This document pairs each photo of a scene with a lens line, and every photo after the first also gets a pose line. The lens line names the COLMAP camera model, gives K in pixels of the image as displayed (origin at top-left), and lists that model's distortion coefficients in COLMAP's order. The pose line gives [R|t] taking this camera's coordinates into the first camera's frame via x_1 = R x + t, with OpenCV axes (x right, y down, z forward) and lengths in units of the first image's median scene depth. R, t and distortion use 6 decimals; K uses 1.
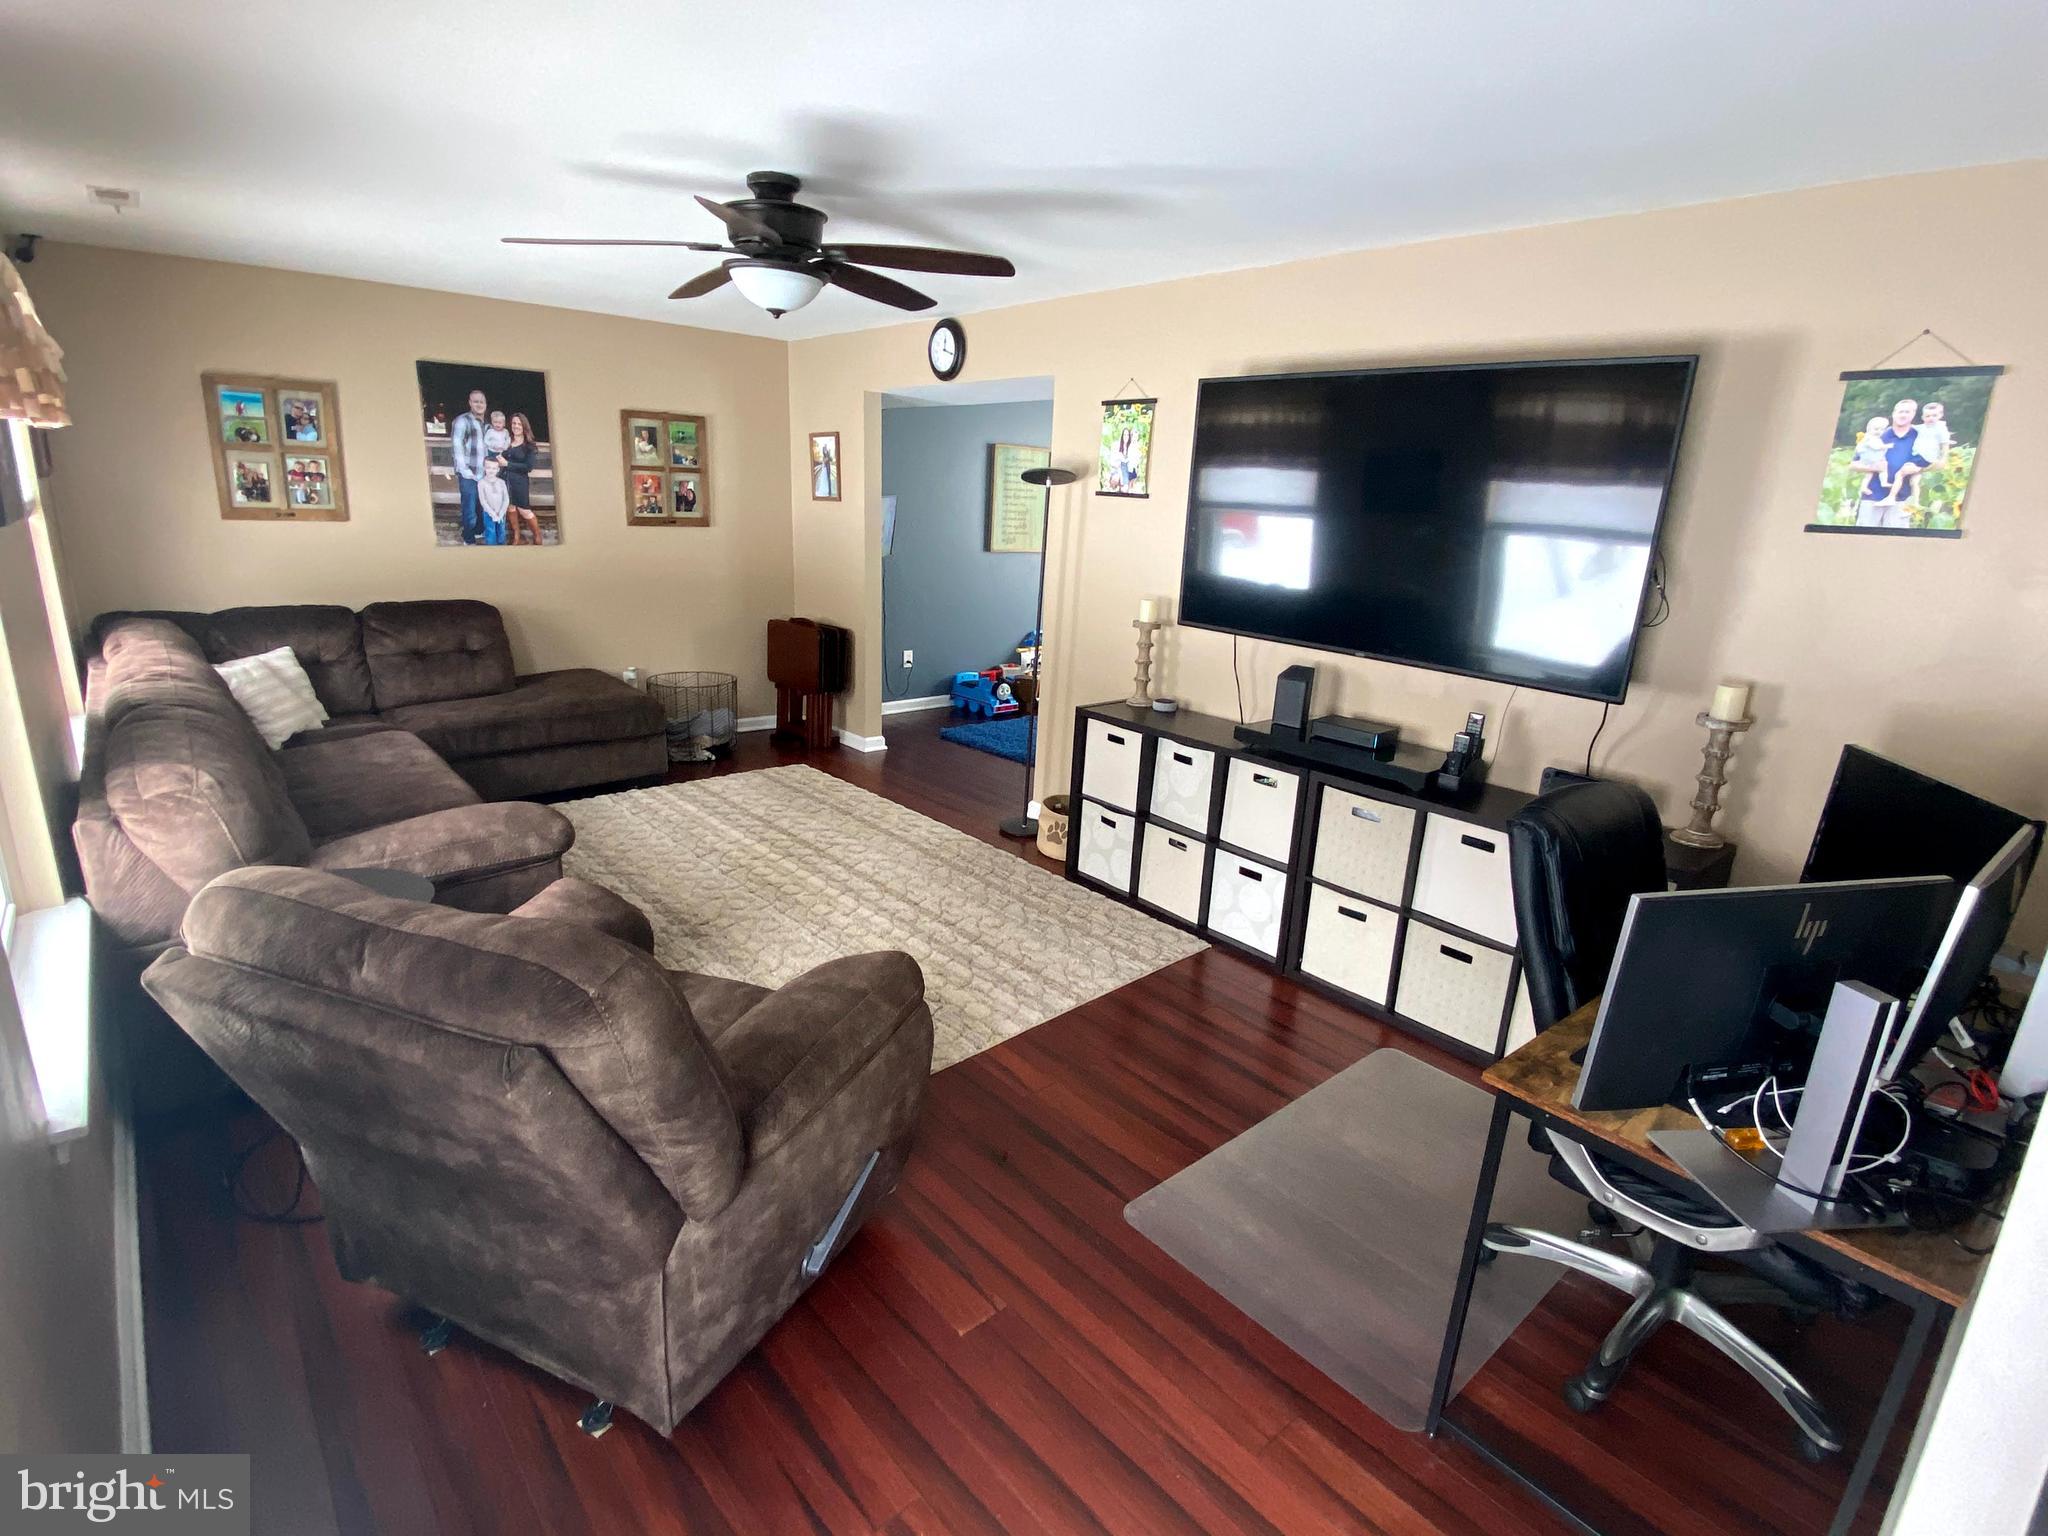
lens RADIAL K [[1002.9, 0, 1024.0], [0, 1002.9, 768.0], [0, 0, 1]] dist [0.039629, -0.000054]
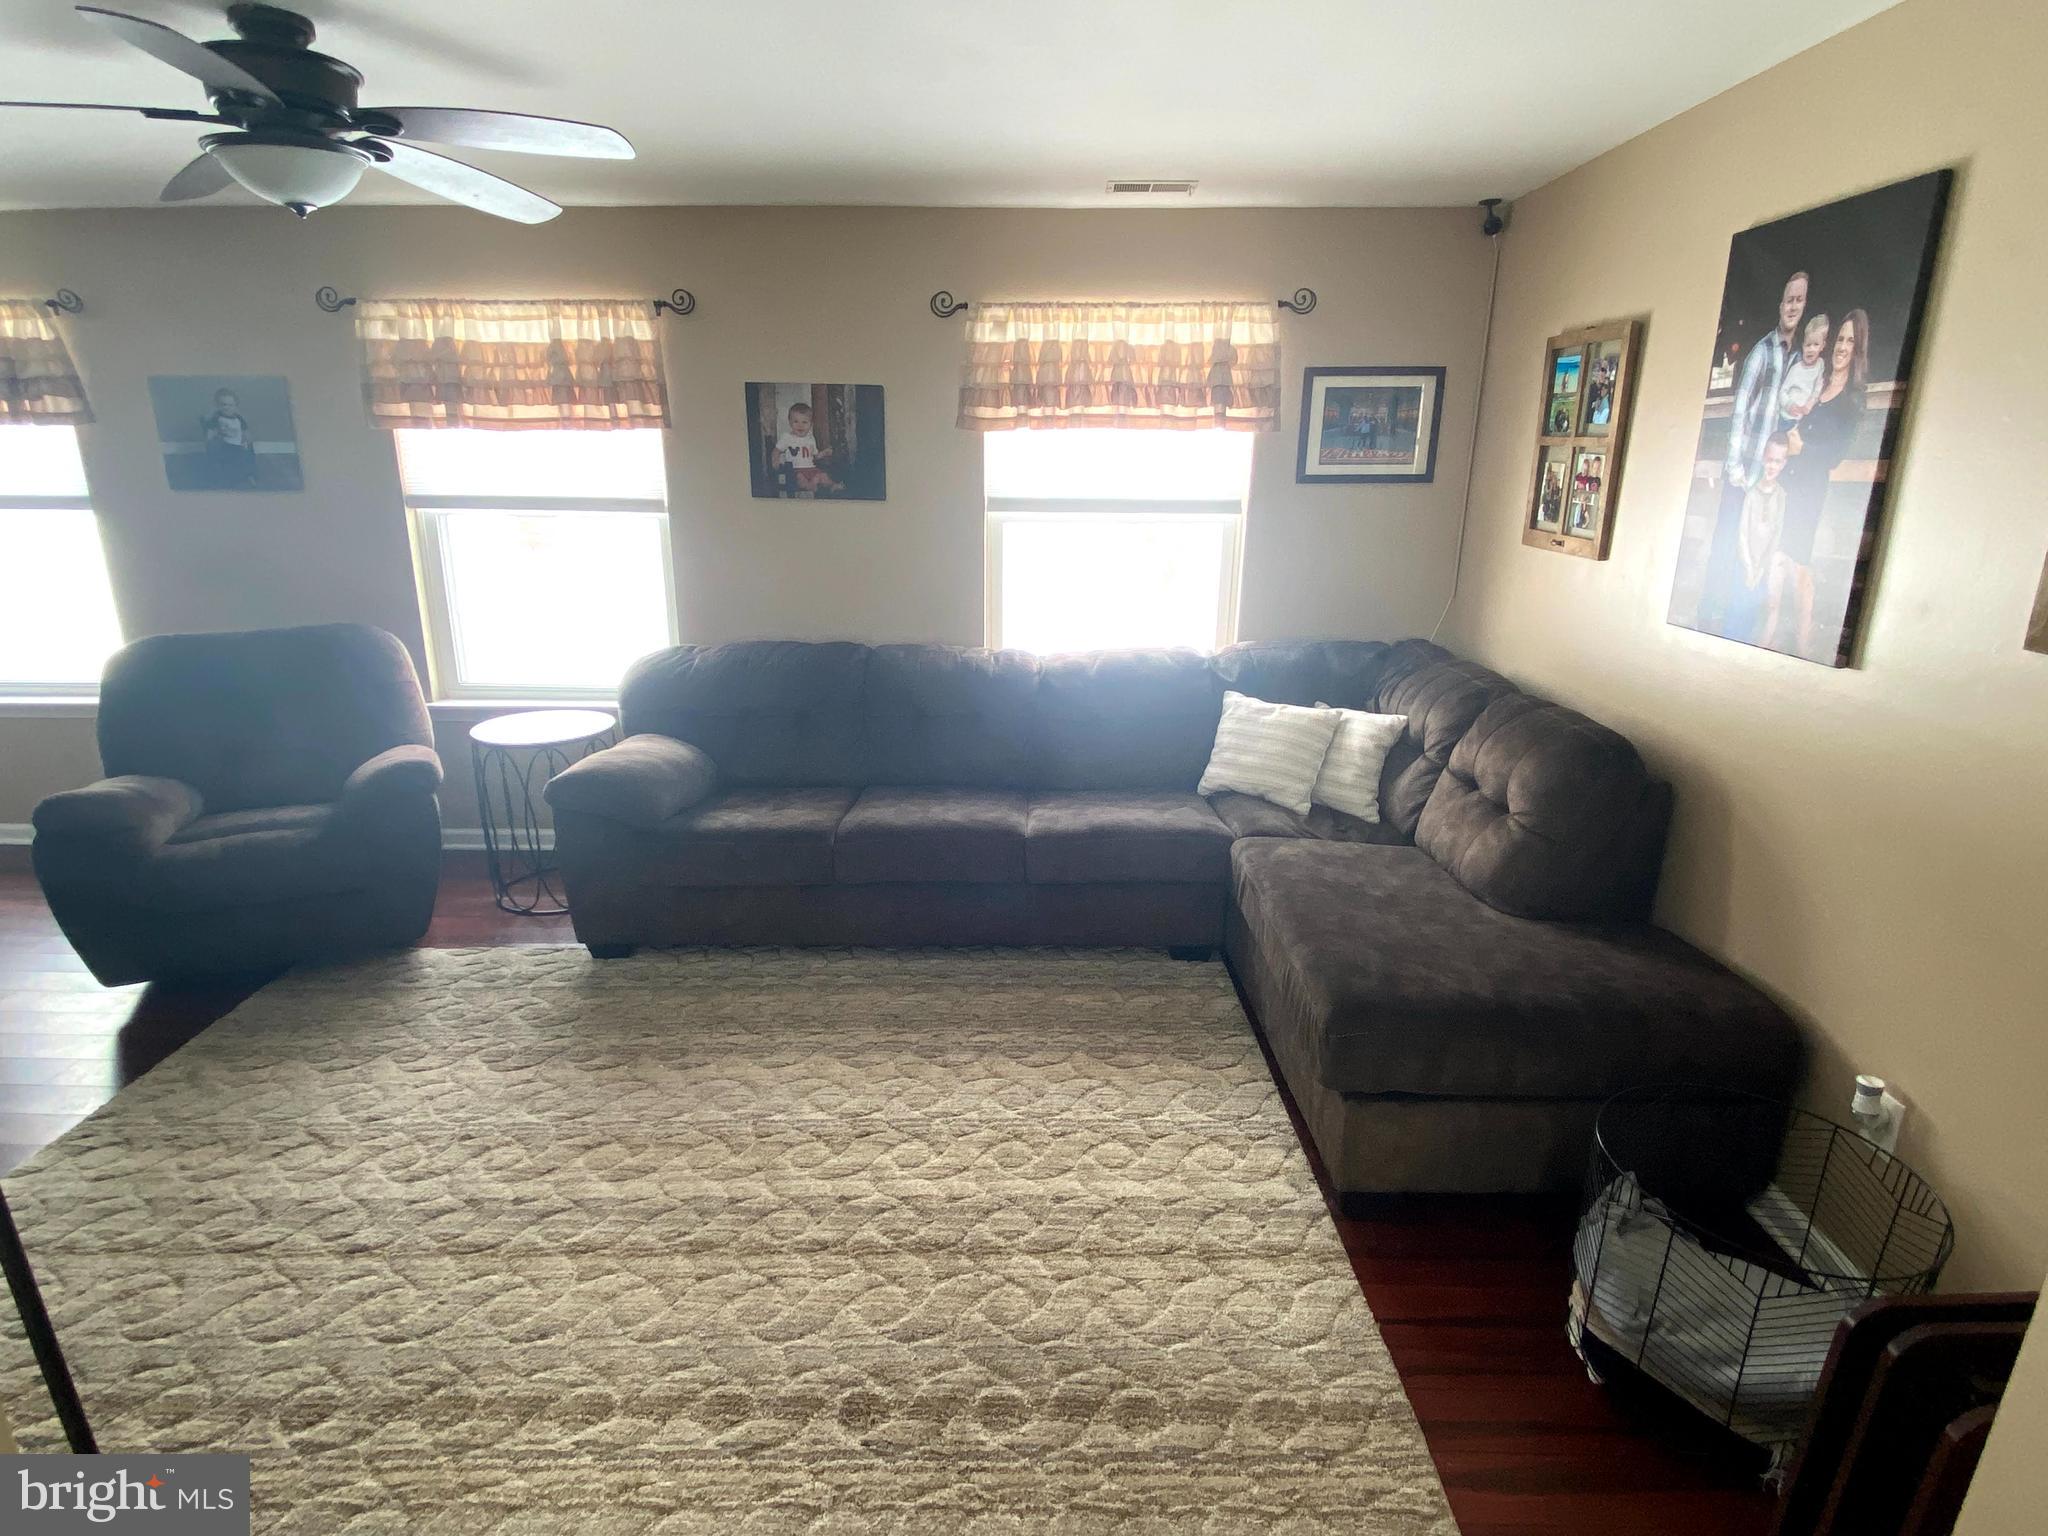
lens RADIAL K [[1068.4, 0, 1023.5], [0, 1068.4, 763.5], [0, 0, 1]] dist [0.046900, -0.035848]
pose [[-0.668695, 0.174736, -0.722713, 0.016882], [-0.231574, 0.874706, 0.425749, -0.337466], [0.706556, 0.452058, -0.544447, 1.198302]]
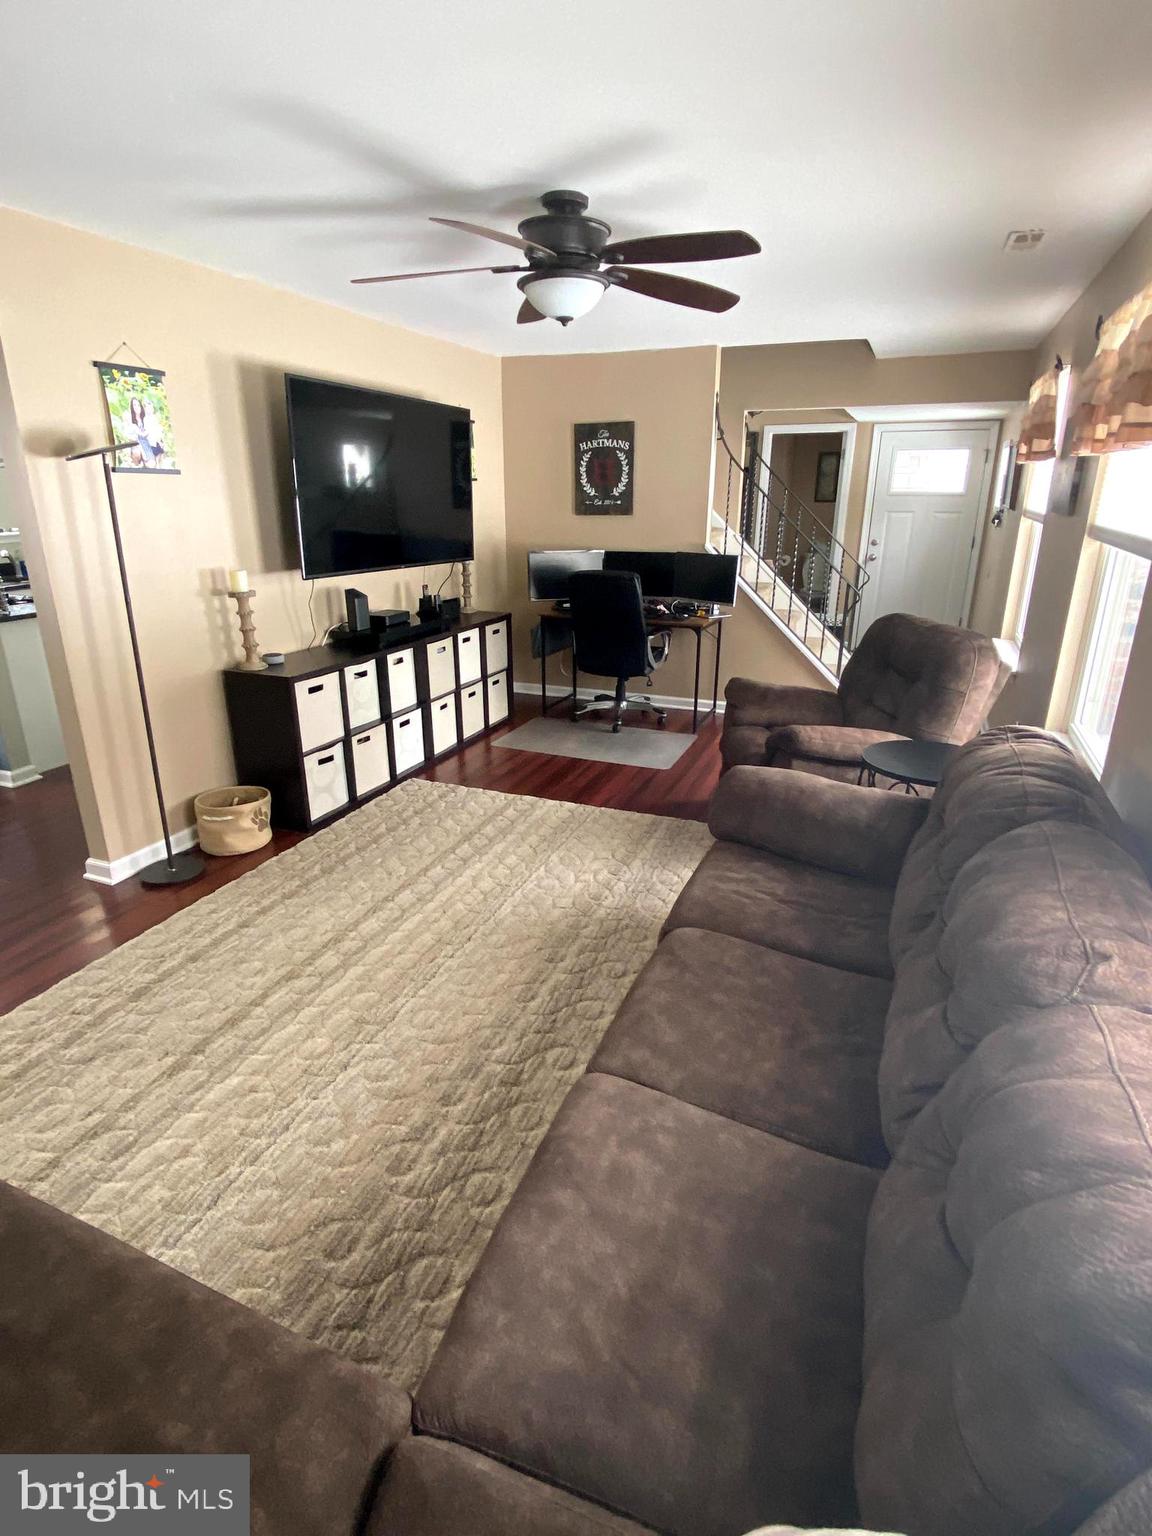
lens RADIAL K [[804.2, 0, 576.0], [0, 804.2, 768.0], [0, 0, 1]] dist [0.100339, -0.115531]
pose [[-0.453414, -0.334991, 0.825952, -0.724722], [0.223076, 0.854538, 0.469044, -0.276143], [-0.862933, 0.396921, -0.312731, 0.908634]]
